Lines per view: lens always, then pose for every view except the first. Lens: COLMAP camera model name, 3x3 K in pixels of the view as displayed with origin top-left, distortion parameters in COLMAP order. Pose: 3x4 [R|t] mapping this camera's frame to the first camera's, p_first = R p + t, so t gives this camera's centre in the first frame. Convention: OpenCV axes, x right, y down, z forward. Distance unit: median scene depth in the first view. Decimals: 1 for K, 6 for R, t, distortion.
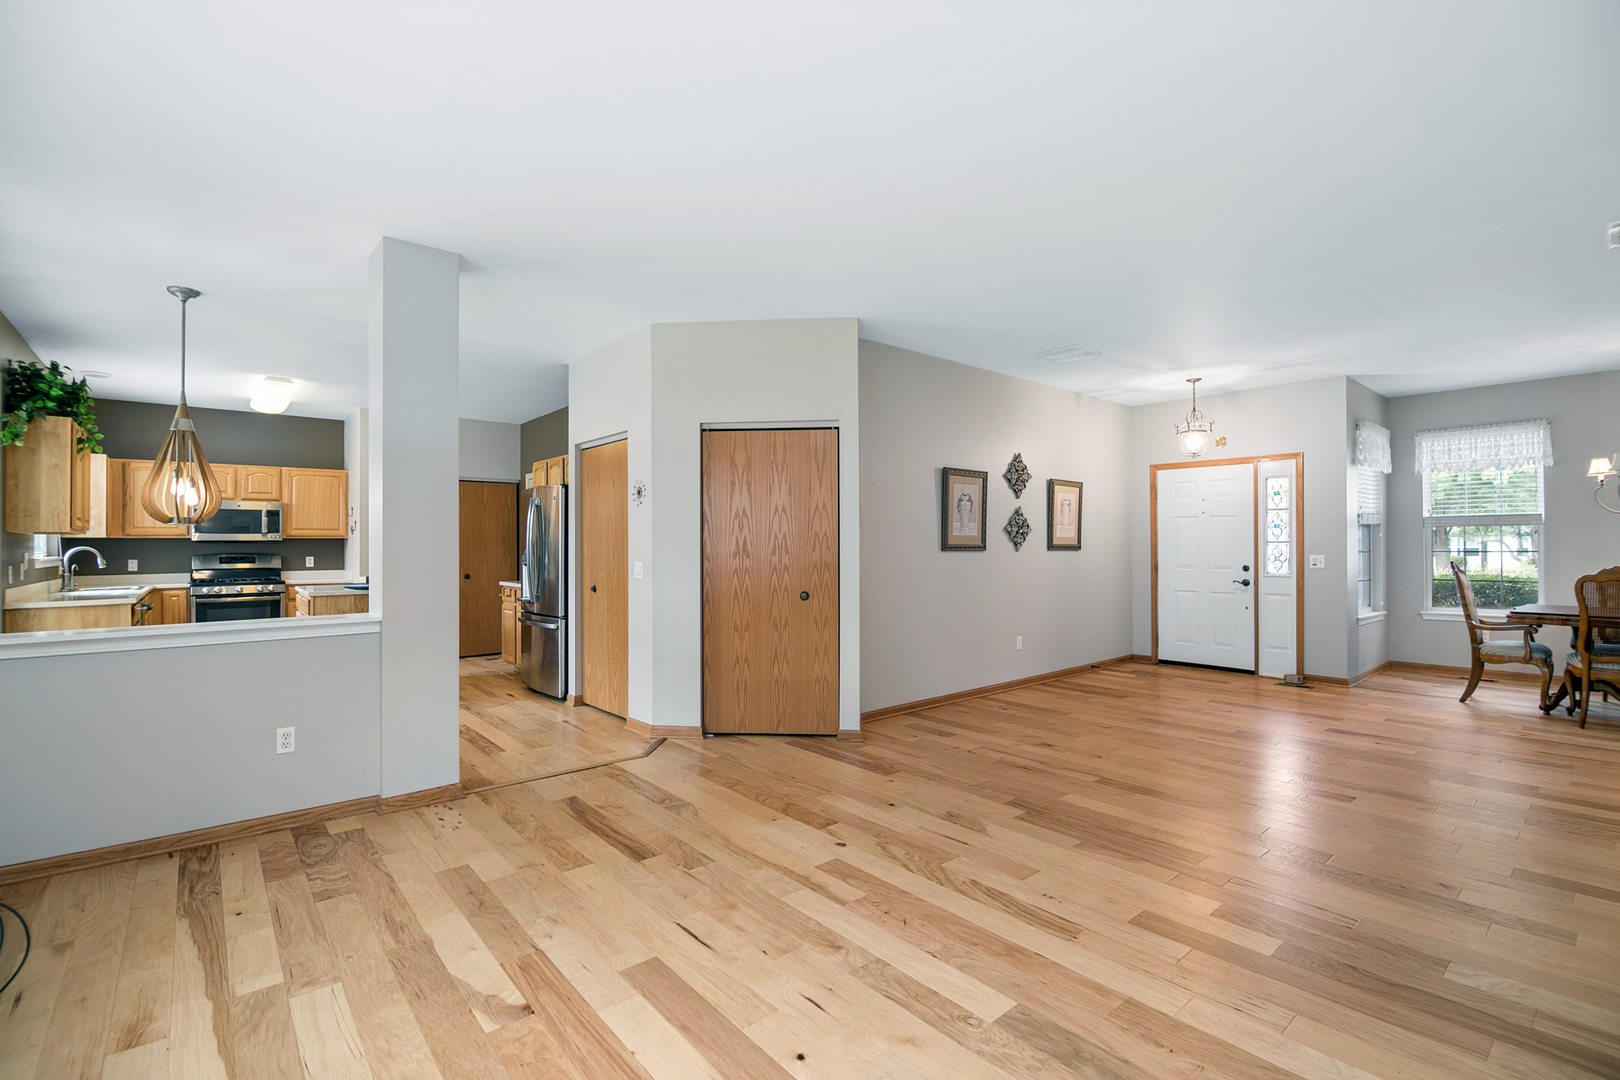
lens RADIAL K [[731.6, 0, 815.5], [0, 731.6, 528.8], [0, 0, 1]] dist [-0.013774, -0.005097]
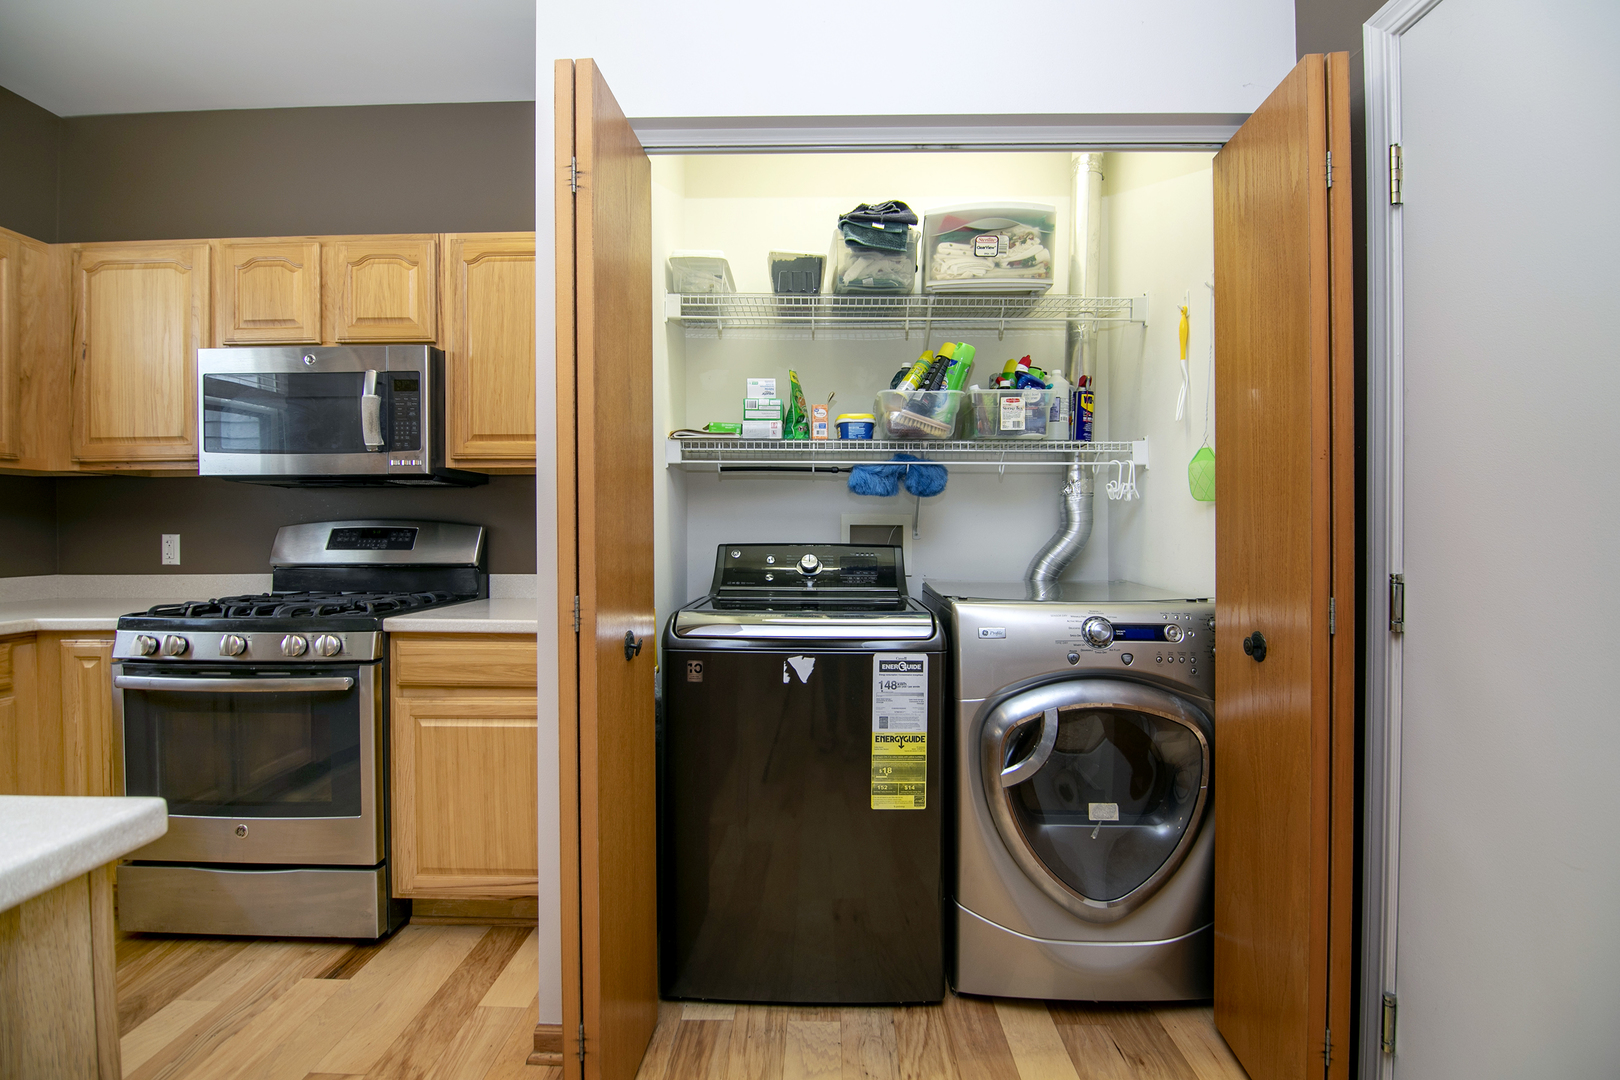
lens RADIAL K [[731.6, 0, 798.7], [0, 731.6, 534.0], [0, 0, 1]] dist [-0.013774, -0.005097]
pose [[0.719617, 0.009891, -0.694300, -0.528885], [0.014513, 0.999466, 0.029280, 0.042528], [0.694219, -0.031147, 0.719089, 1.116998]]
